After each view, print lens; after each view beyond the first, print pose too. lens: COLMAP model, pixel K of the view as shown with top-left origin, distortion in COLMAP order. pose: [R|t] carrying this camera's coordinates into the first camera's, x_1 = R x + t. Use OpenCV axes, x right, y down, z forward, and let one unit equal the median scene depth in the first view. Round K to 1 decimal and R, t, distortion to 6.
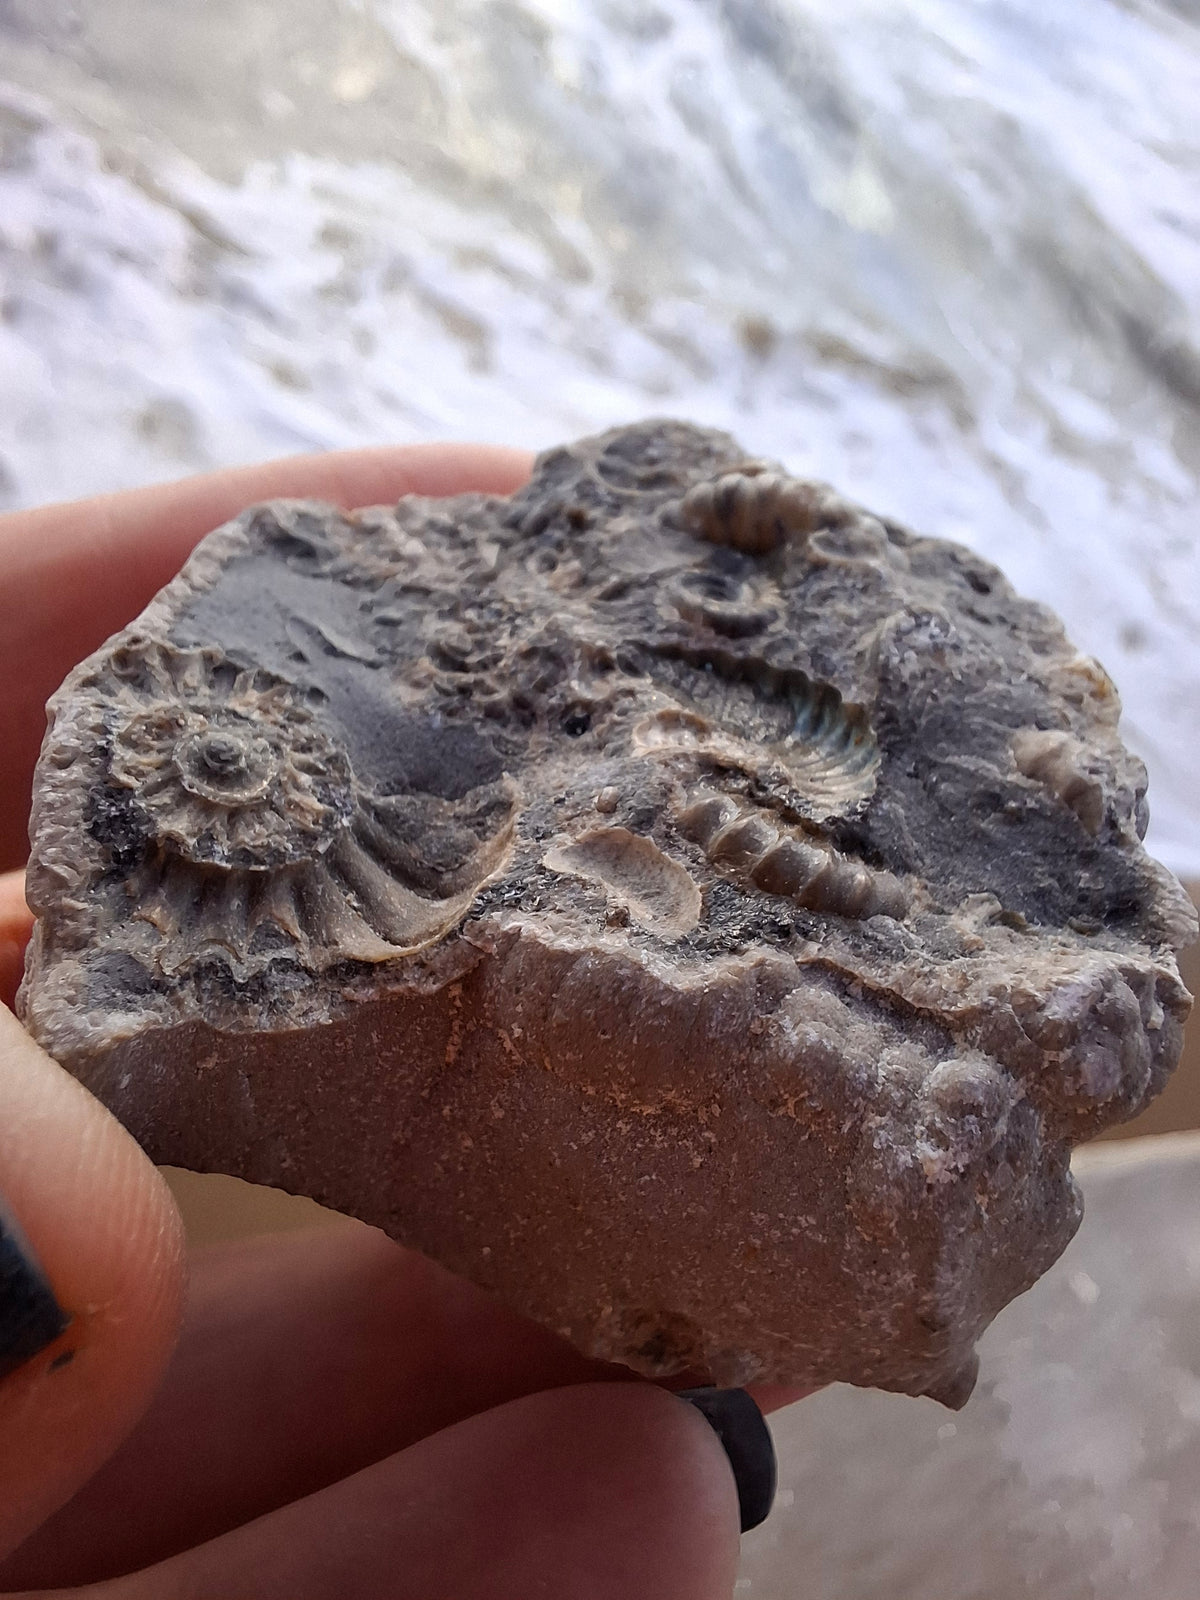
lens RADIAL K [[1282.5, 0, 607.6], [0, 1282.5, 803.5], [0, 0, 1]] dist [-0.087659, 0.000046]
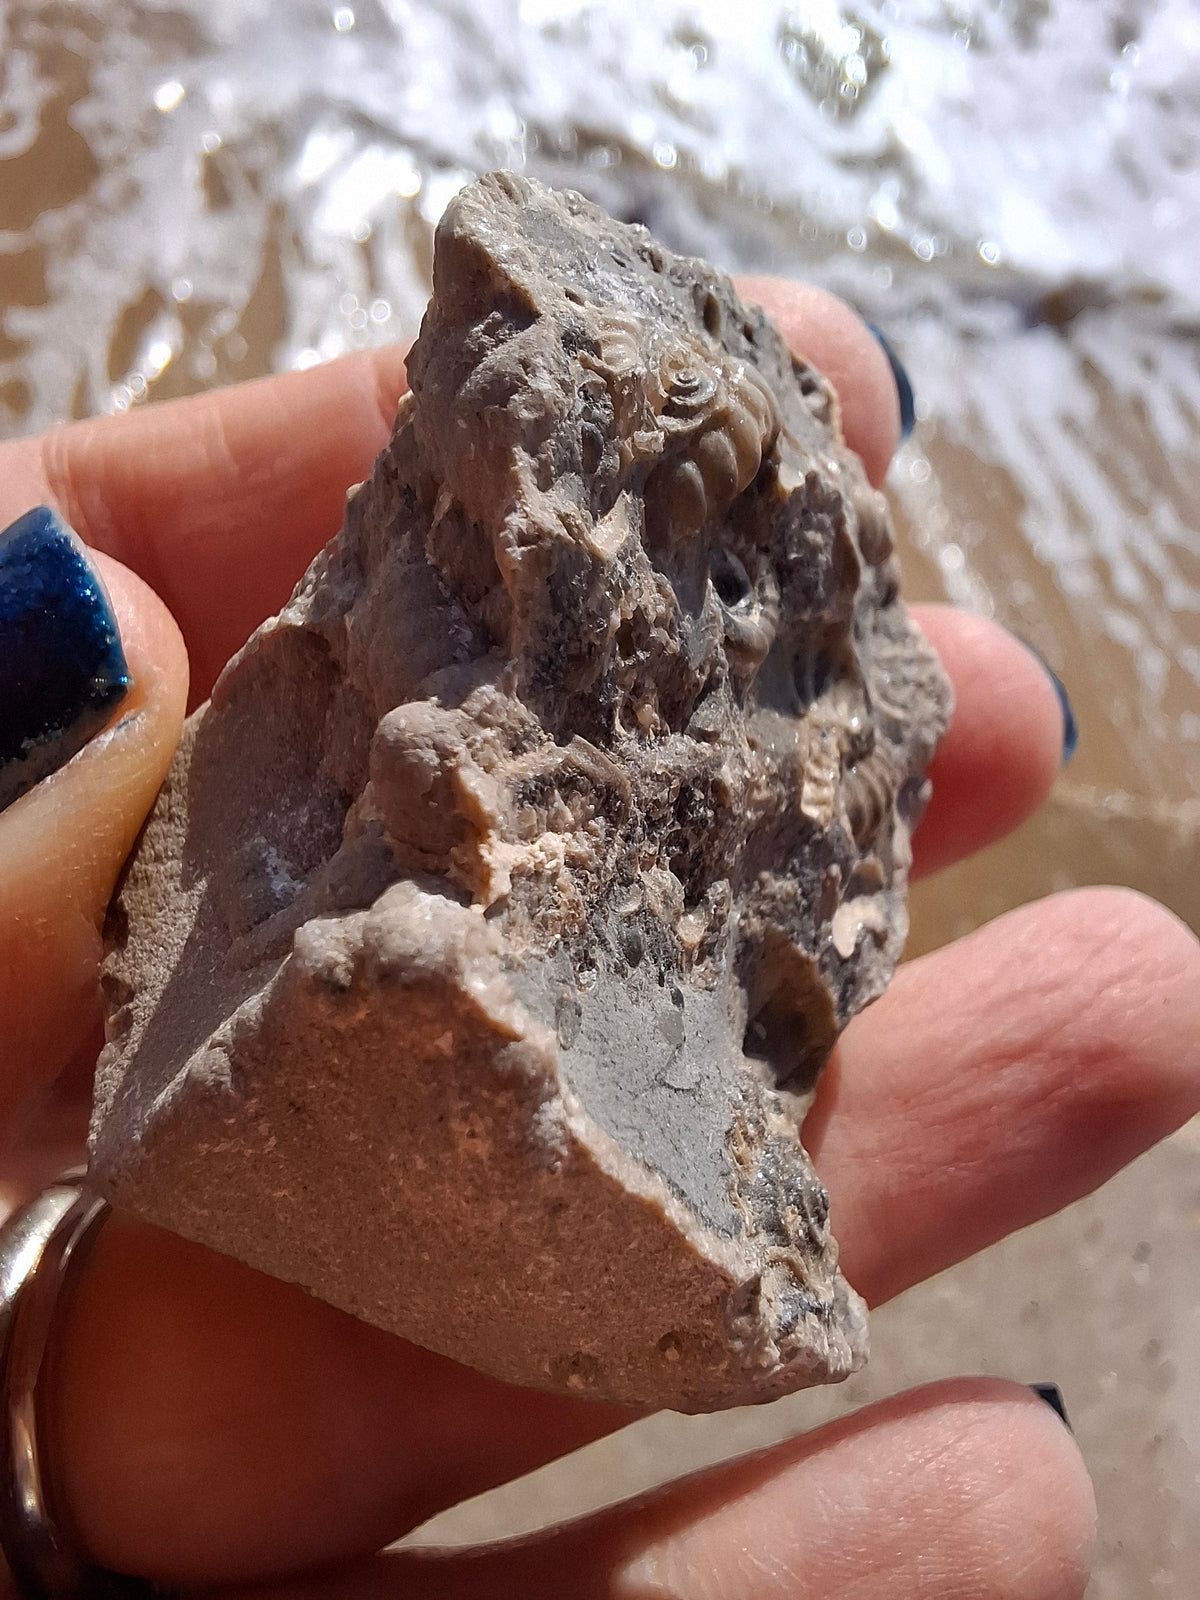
lens RADIAL K [[1264.0, 0, 601.5], [0, 1264.0, 794.3], [0, 0, 1]] dist [-0.047081, -0.000245]
pose [[0.290193, -0.832869, 0.471294, -0.515695], [-0.218326, 0.421879, 0.879973, -0.953206], [-0.931731, -0.358257, -0.059410, 1.234570]]
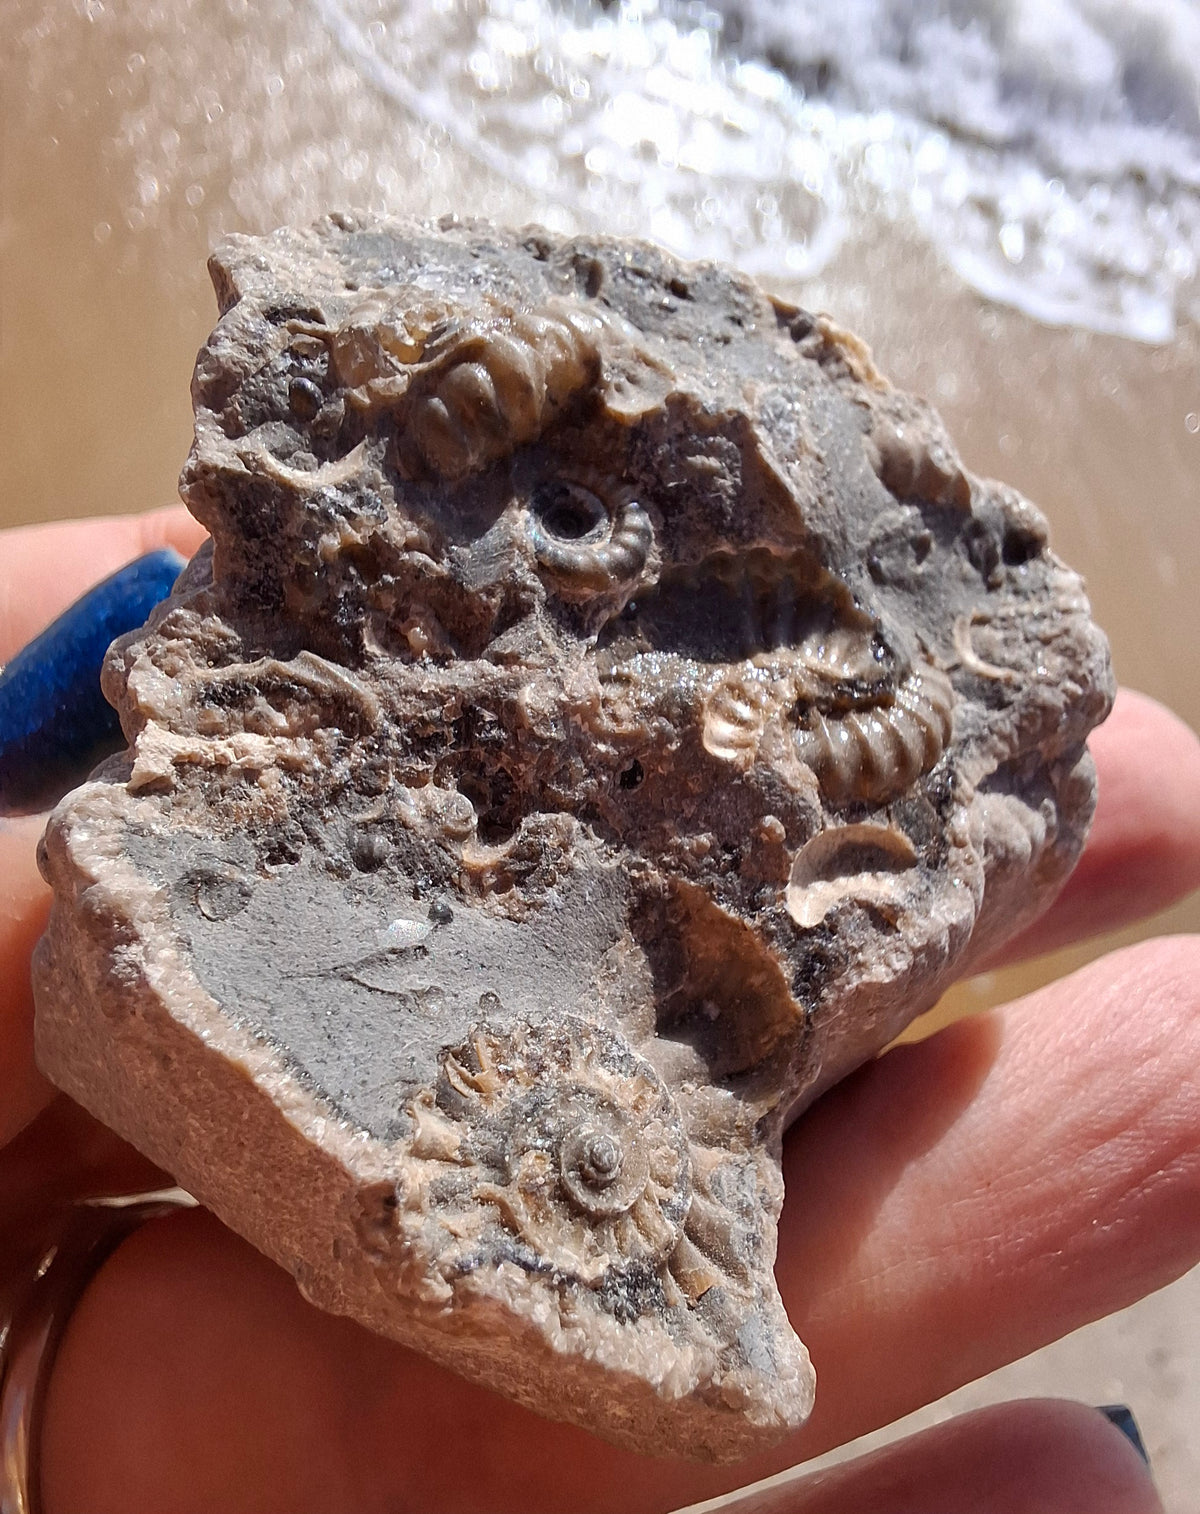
lens RADIAL K [[1285.0, 0, 625.8], [0, 1285.0, 779.6], [0, 0, 1]] dist [-0.082158, 0.115637]
pose [[0.524486, -0.777909, 0.346081, -0.365512], [0.345431, 0.565937, 0.748594, -0.790228], [-0.778198, -0.273080, 0.565540, 0.504228]]
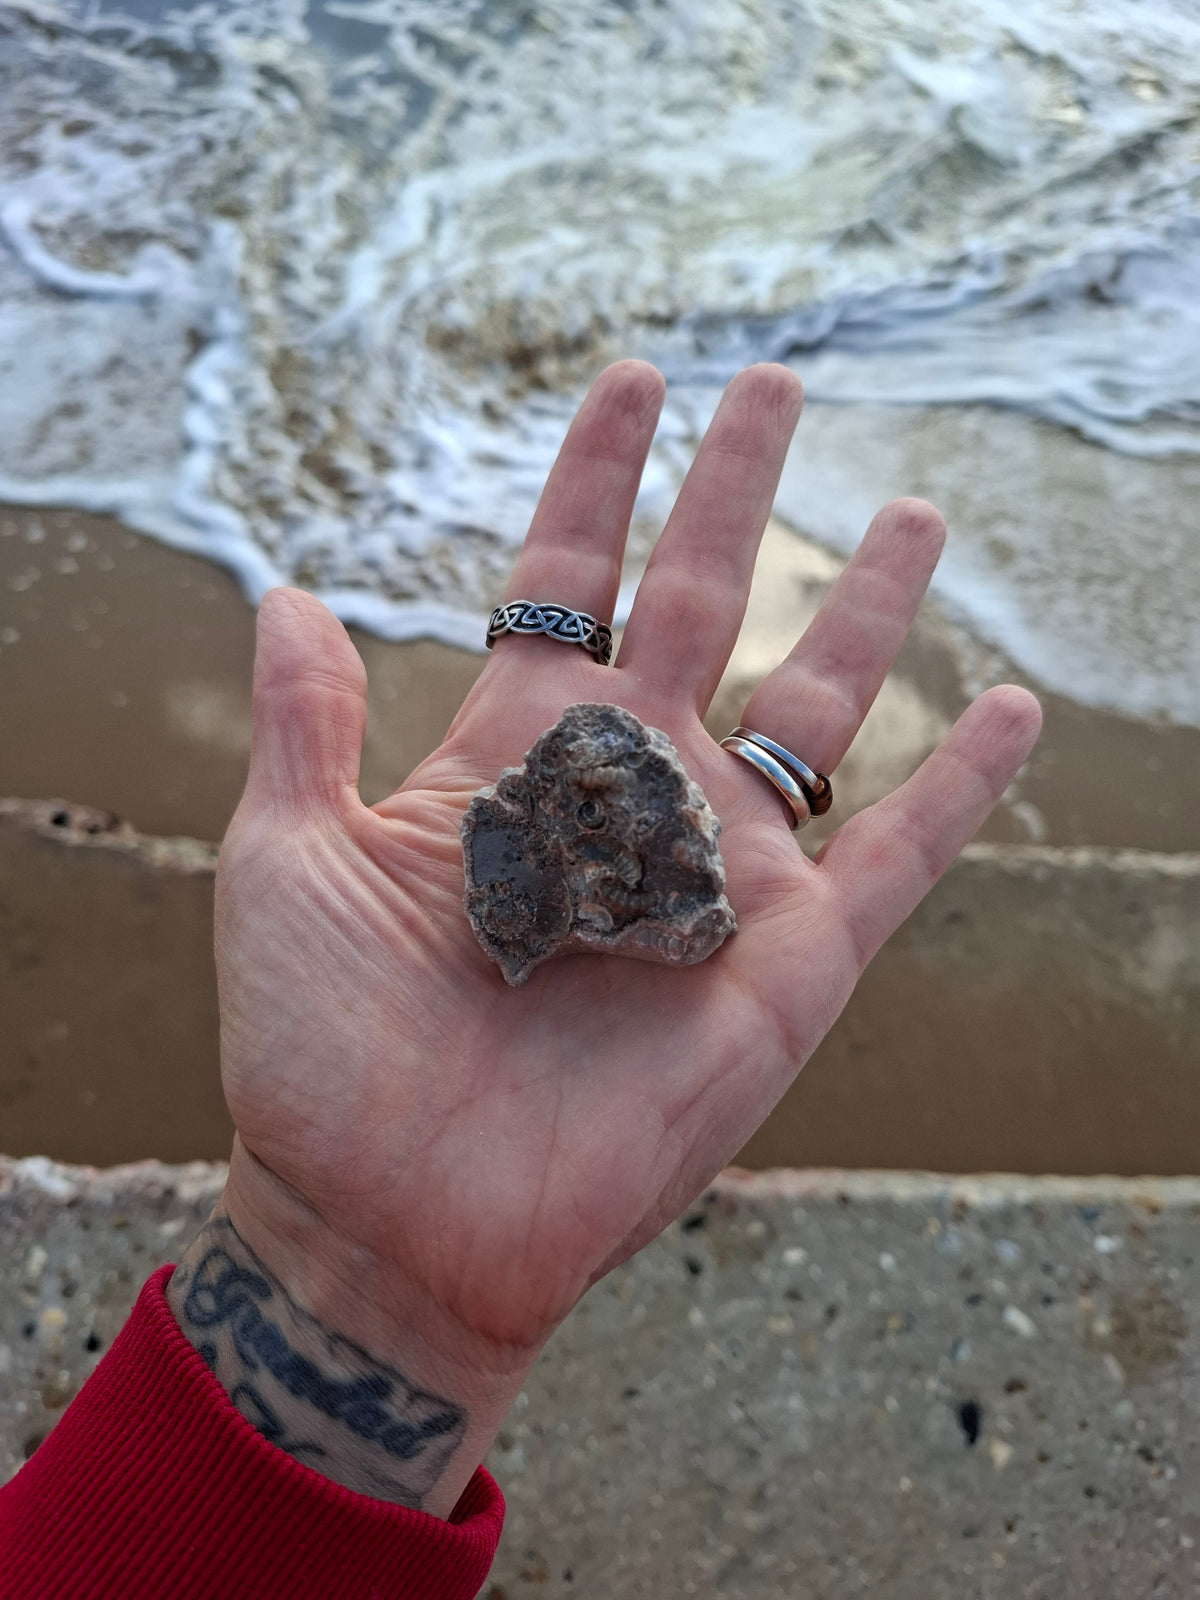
lens RADIAL K [[1238.9, 0, 593.1], [0, 1238.9, 801.1], [0, 0, 1]] dist [-0.054685, 0.062045]
pose [[0.873905, -0.238366, -0.423640, 1.773303], [0.477959, 0.580156, 0.659526, -2.781398], [0.088569, -0.778846, 0.620931, -1.266043]]
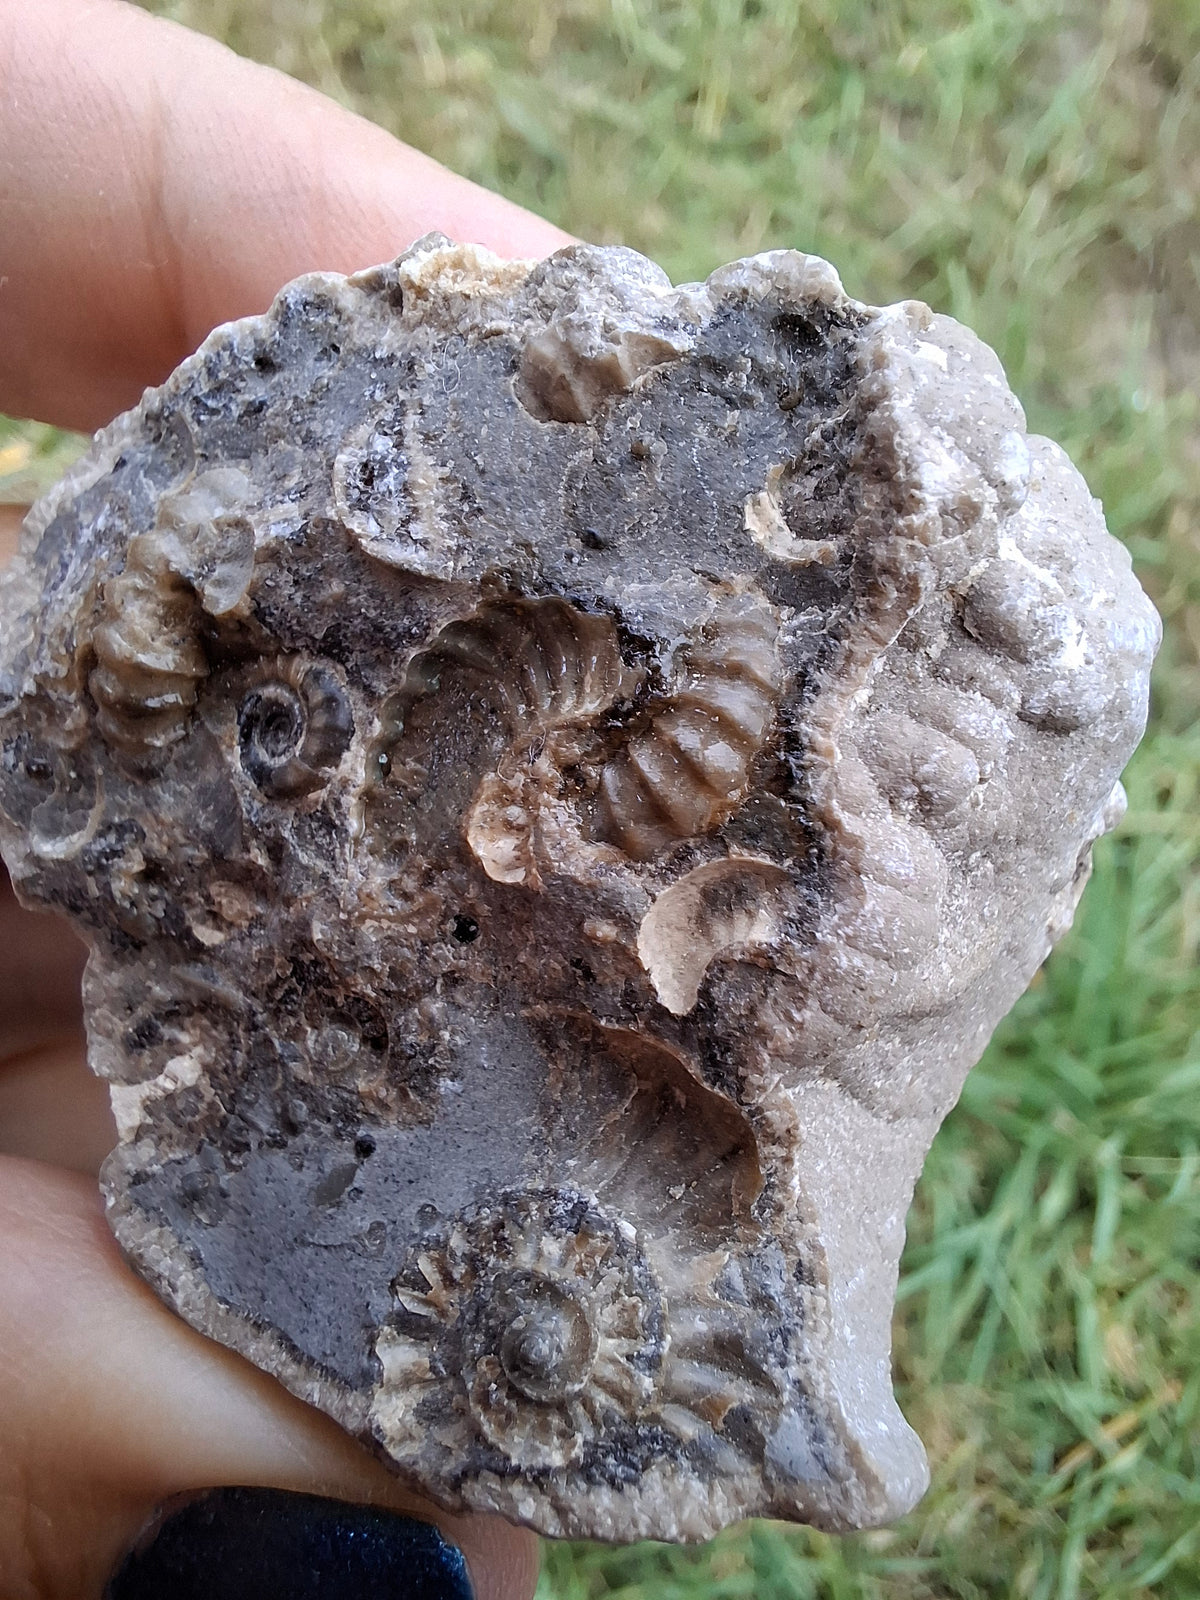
lens RADIAL K [[1270.6, 0, 604.3], [0, 1270.6, 803.7], [0, 0, 1]] dist [-0.074323, 0.084149]
pose [[0.094469, -0.980995, -0.169480, 0.224324], [0.910087, 0.016098, 0.414104, -0.346965], [-0.403506, -0.193362, 0.894312, 0.224050]]
